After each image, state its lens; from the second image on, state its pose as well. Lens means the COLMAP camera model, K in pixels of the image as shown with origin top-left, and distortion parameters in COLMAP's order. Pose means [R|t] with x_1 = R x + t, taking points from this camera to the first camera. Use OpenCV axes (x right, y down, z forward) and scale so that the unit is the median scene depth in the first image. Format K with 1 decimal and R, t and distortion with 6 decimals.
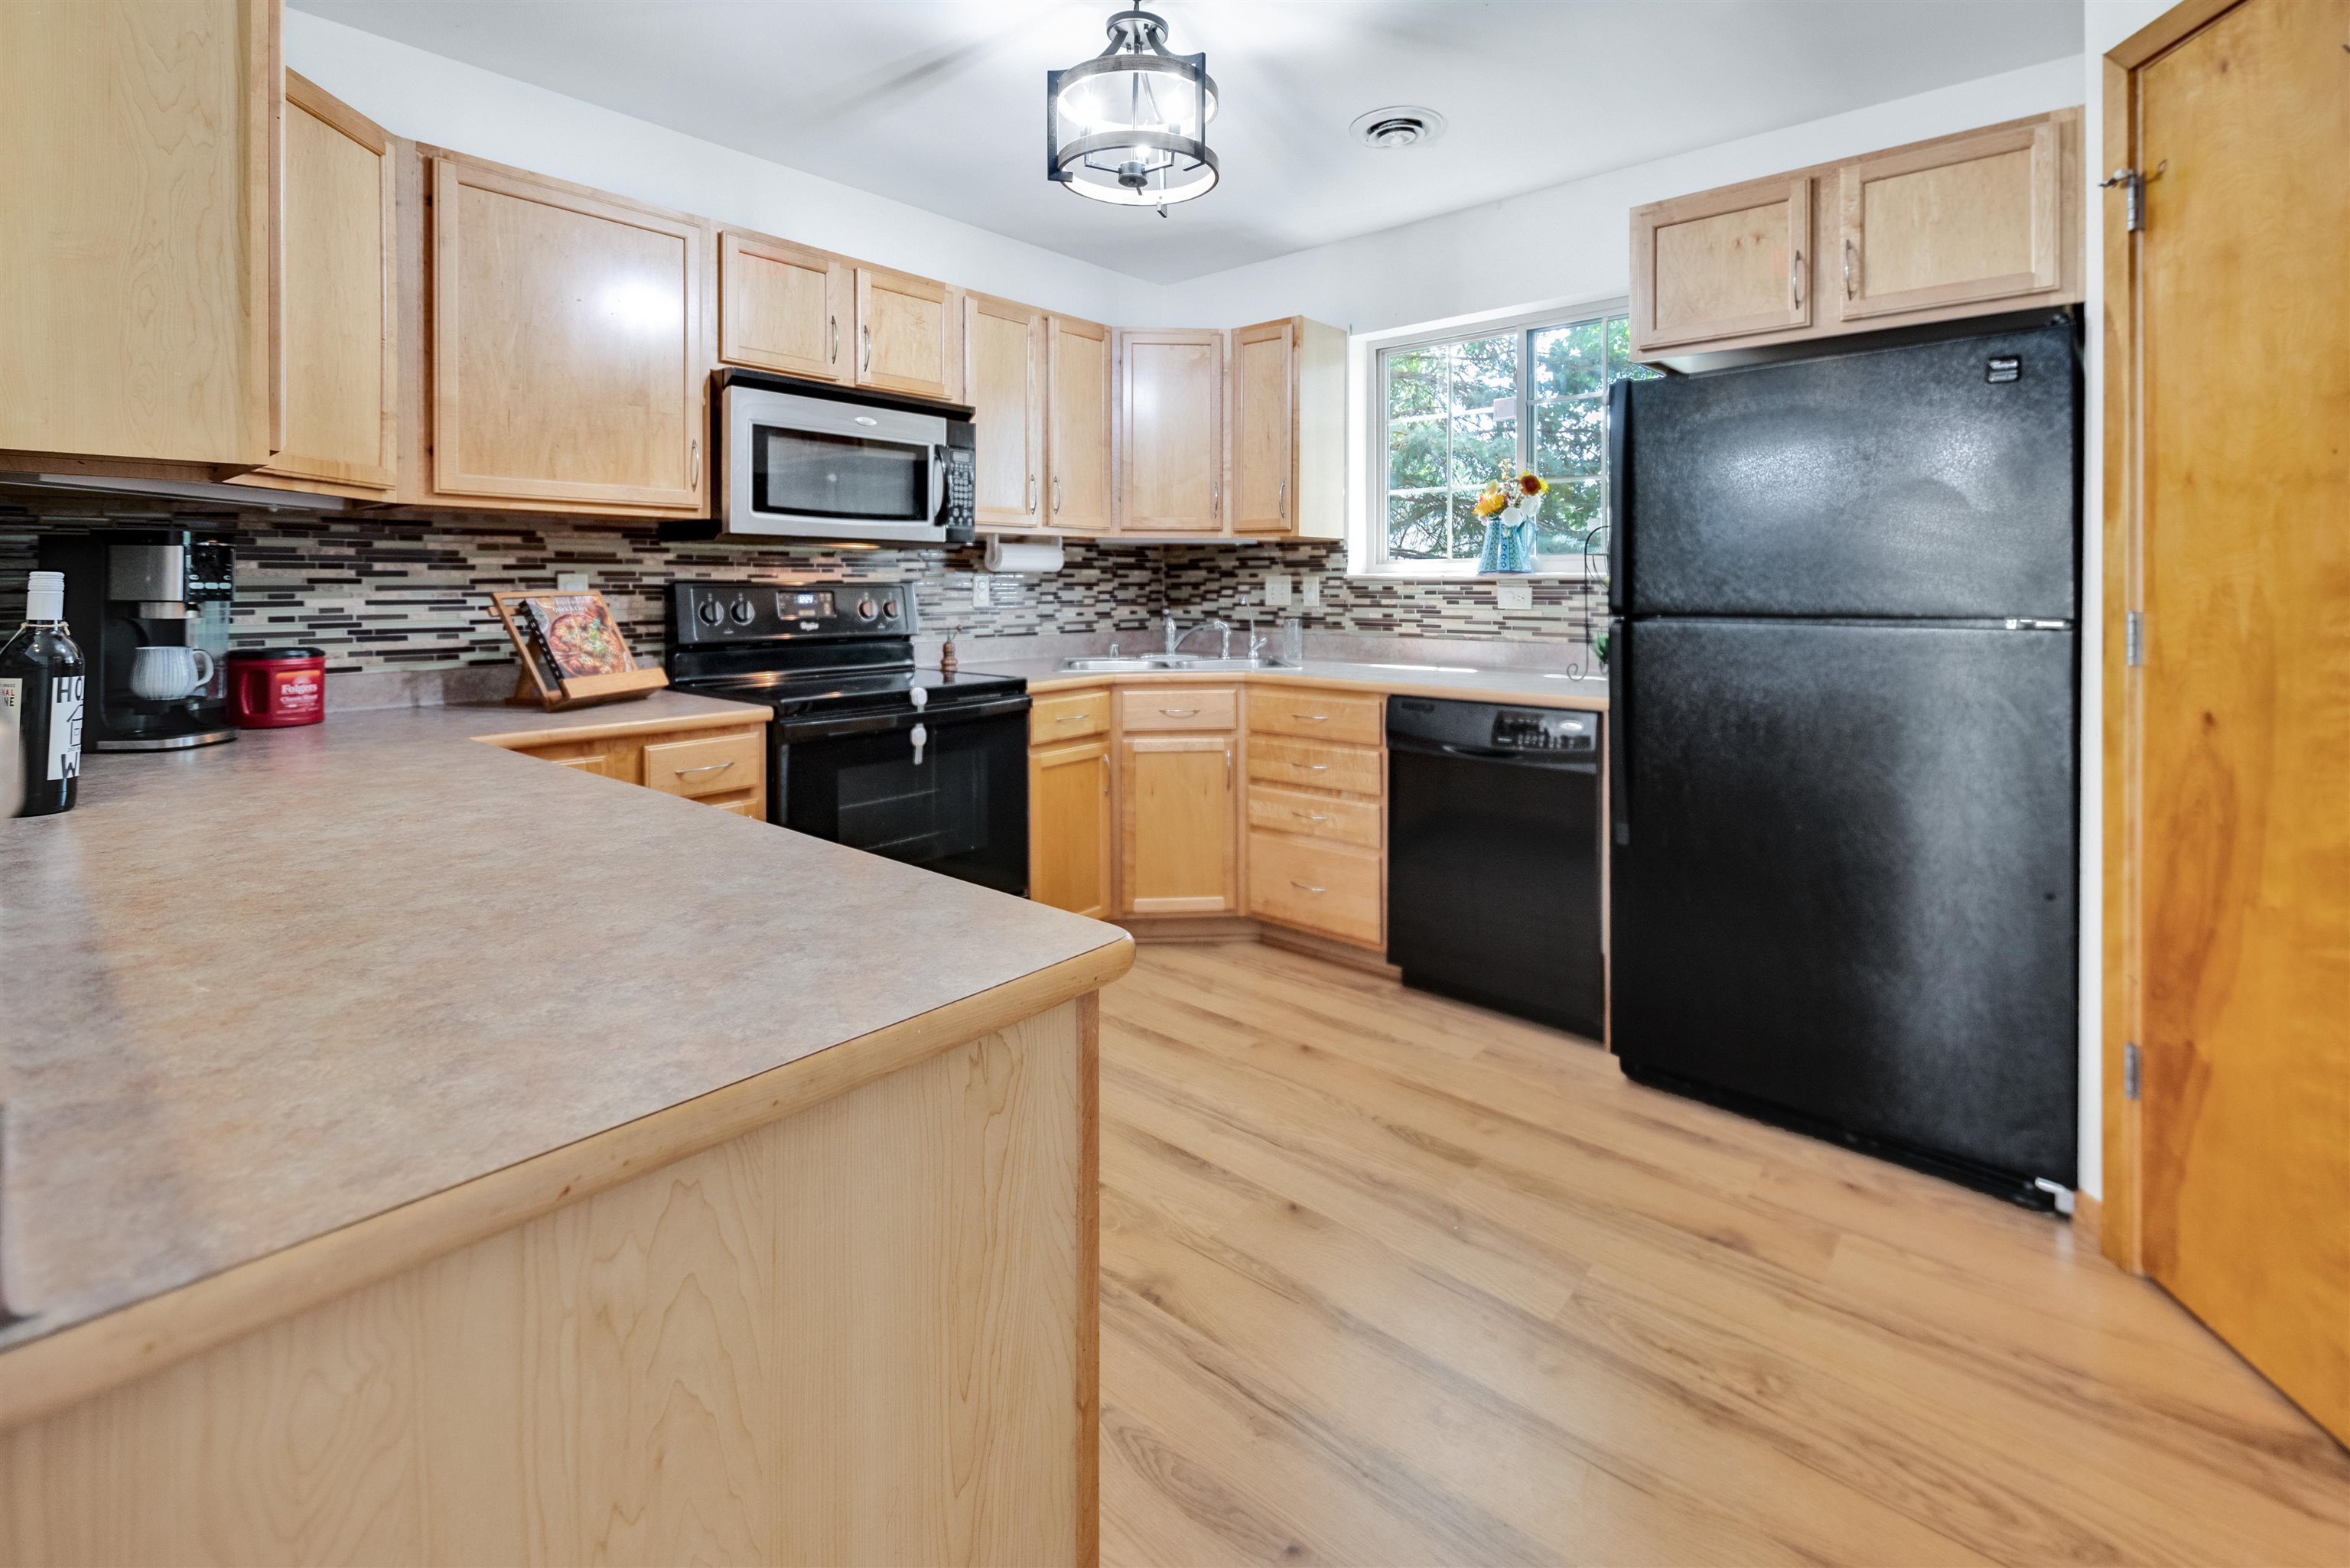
lens RADIAL K [[1044.8, 0, 1130.1], [0, 1044.8, 594.6], [0, 0, 1]] dist [0.013653, -0.002099]
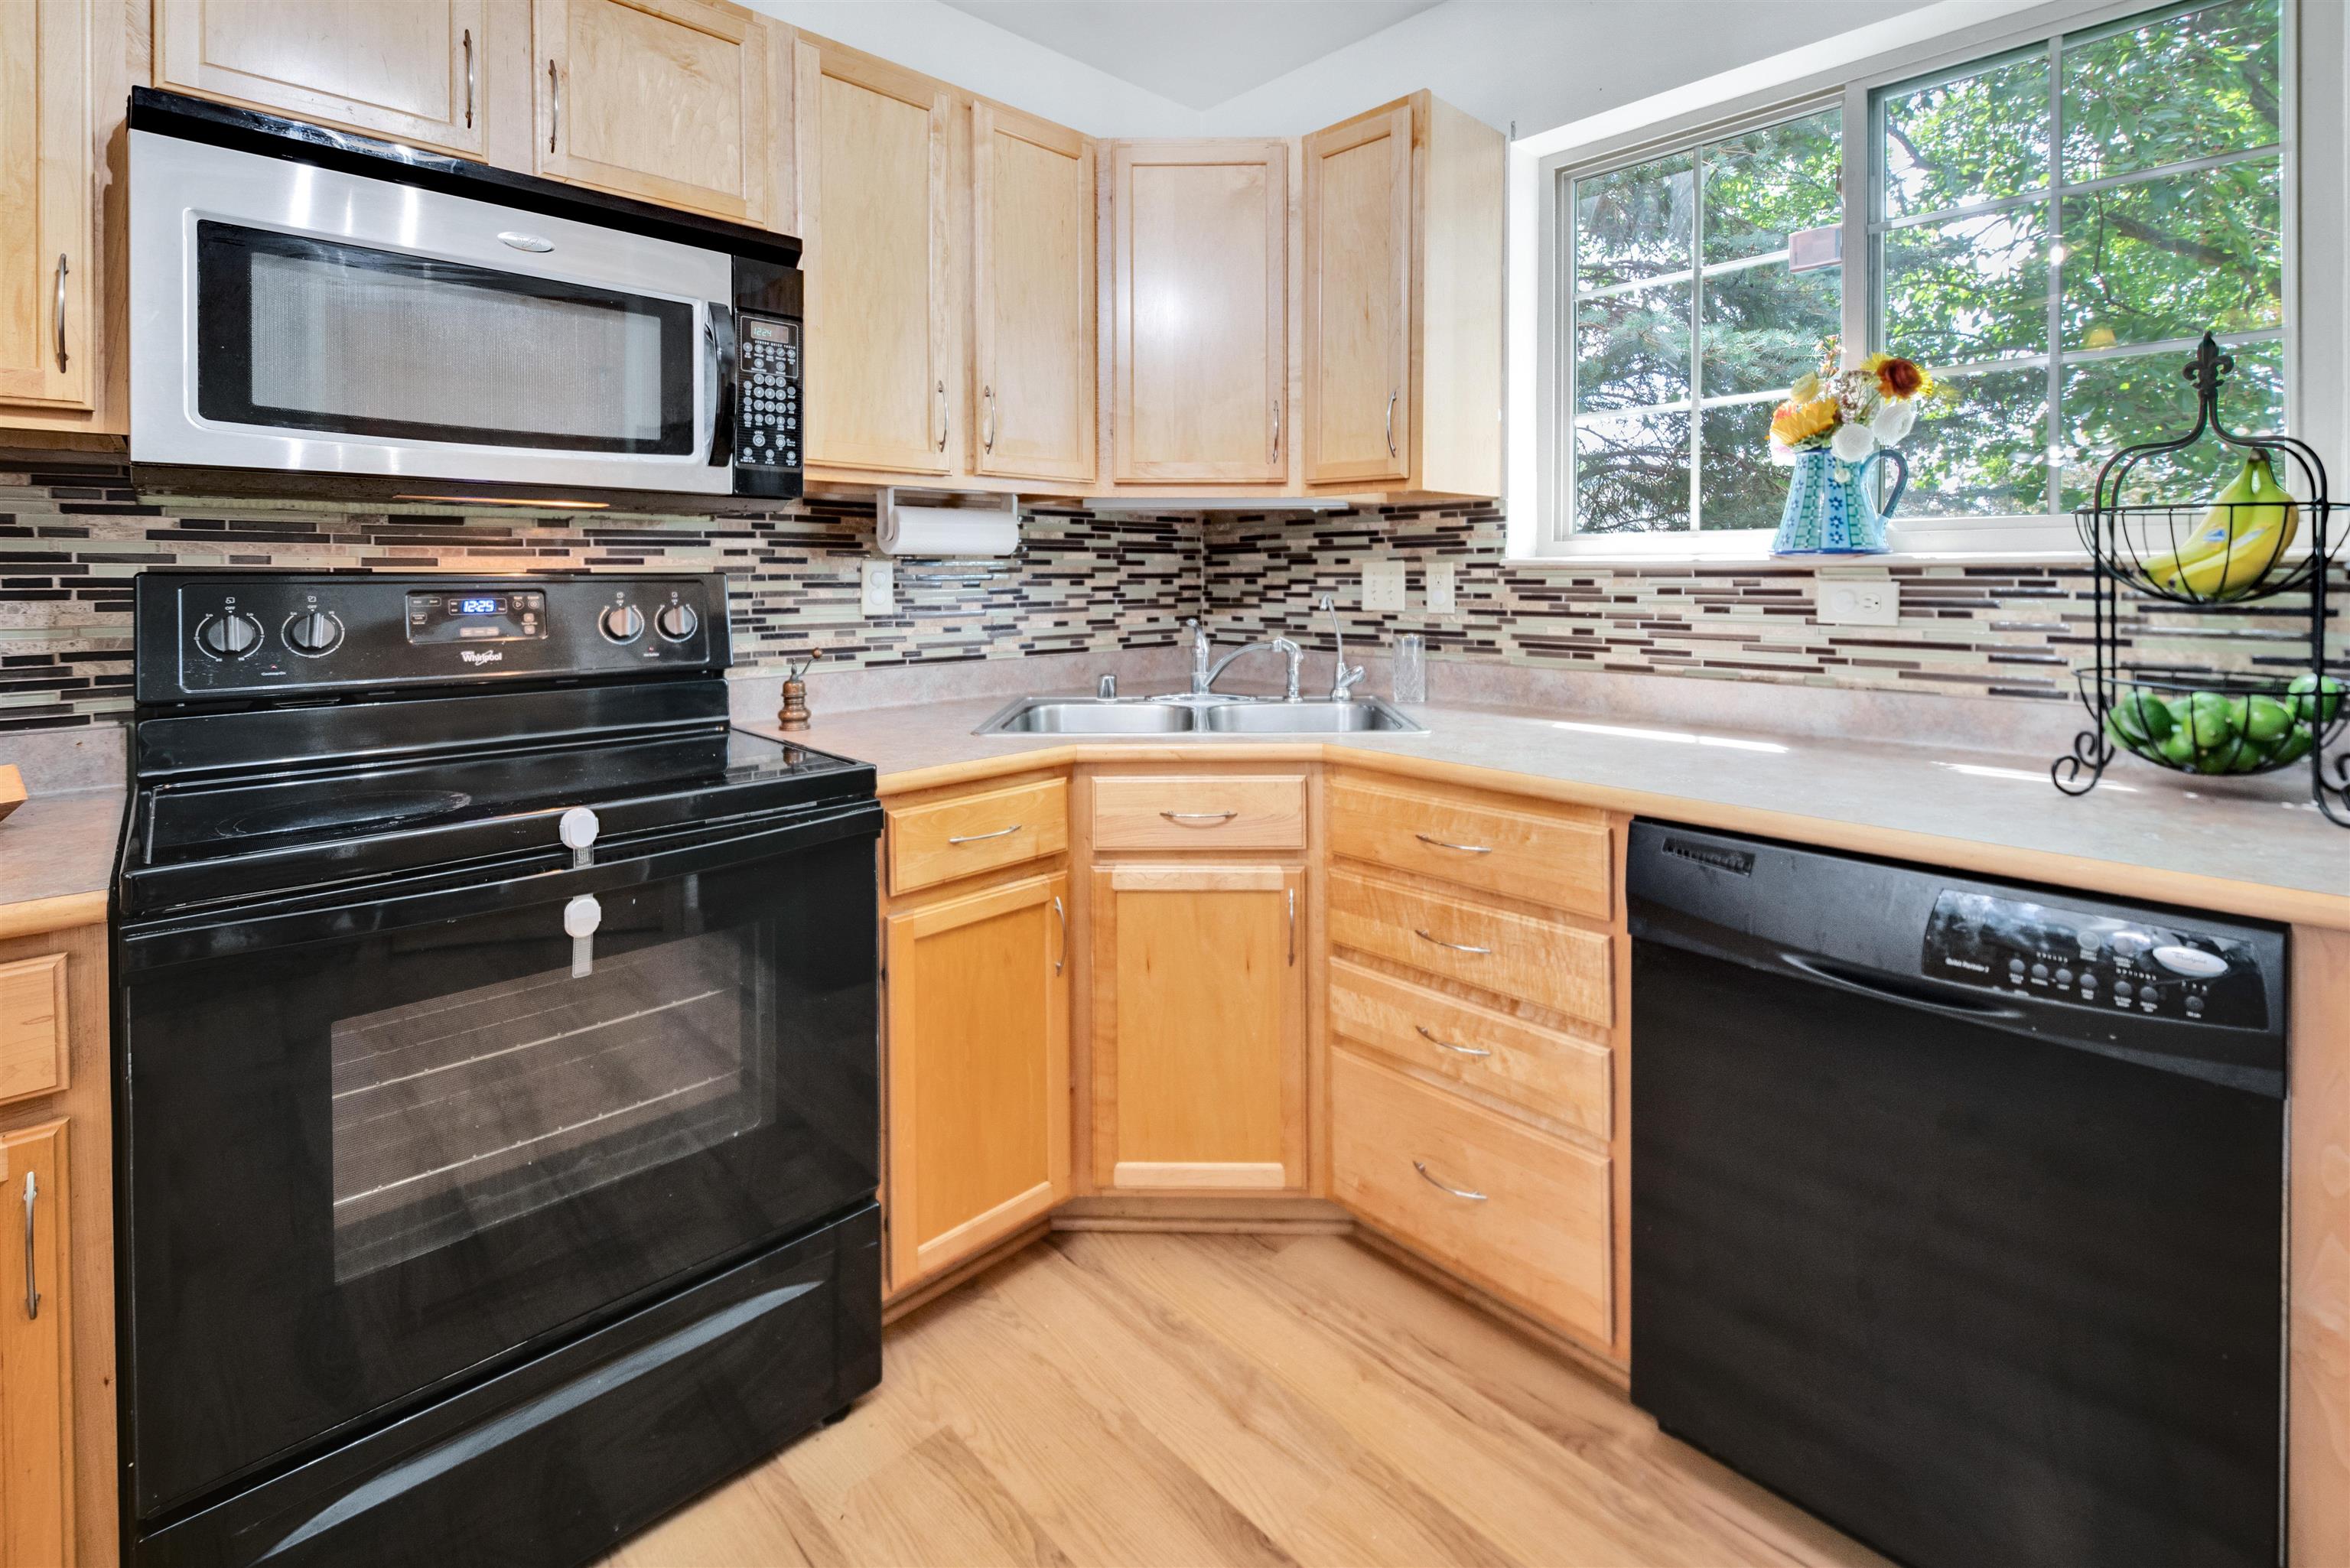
lens RADIAL K [[1044.8, 0, 1146.2], [0, 1044.8, 583.8], [0, 0, 1]] dist [0.013653, -0.002099]
pose [[0.997136, -0.000258, -0.075629, 0.060753], [0.000242, 1.000000, -0.000211, -0.006080], [0.075629, 0.000192, 0.997136, 0.464867]]
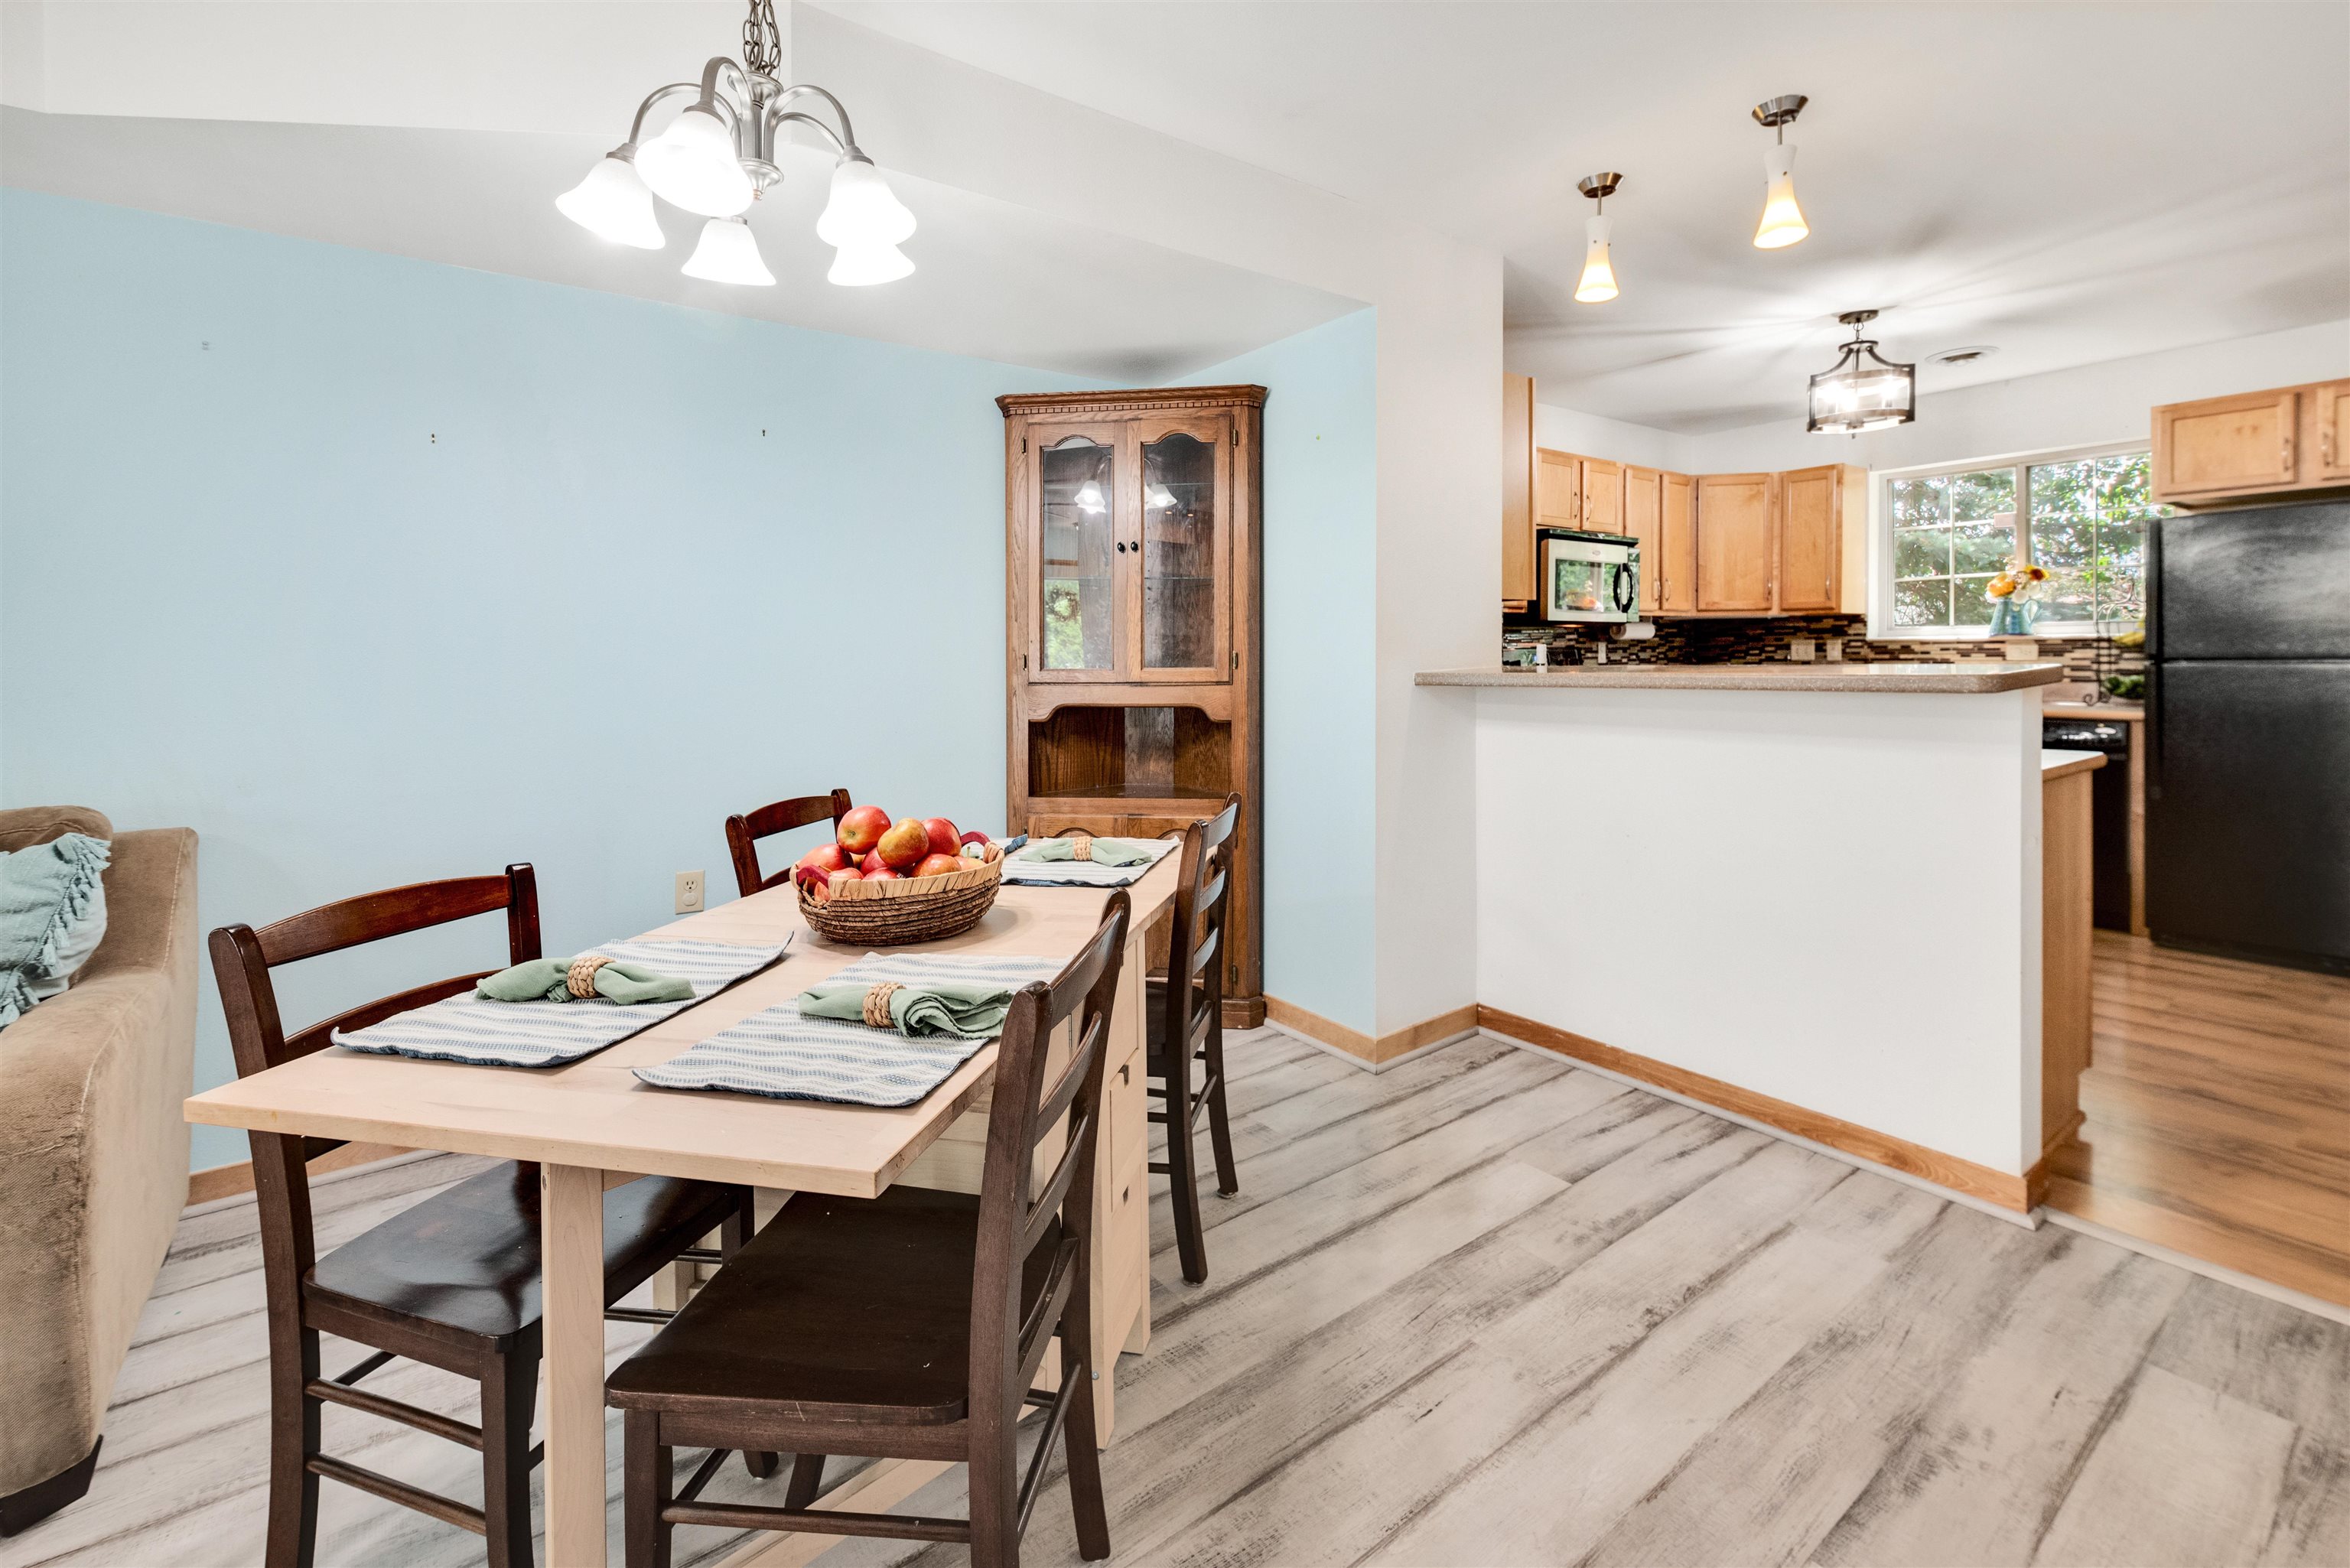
lens RADIAL K [[1044.8, 0, 1107.2], [0, 1044.8, 671.8], [0, 0, 1]] dist [0.013653, -0.002099]
pose [[0.979818, -0.009975, -0.199641, -0.594820], [0.011627, 0.999907, 0.007105, 0.005278], [0.199552, -0.009283, 0.979843, -0.701513]]
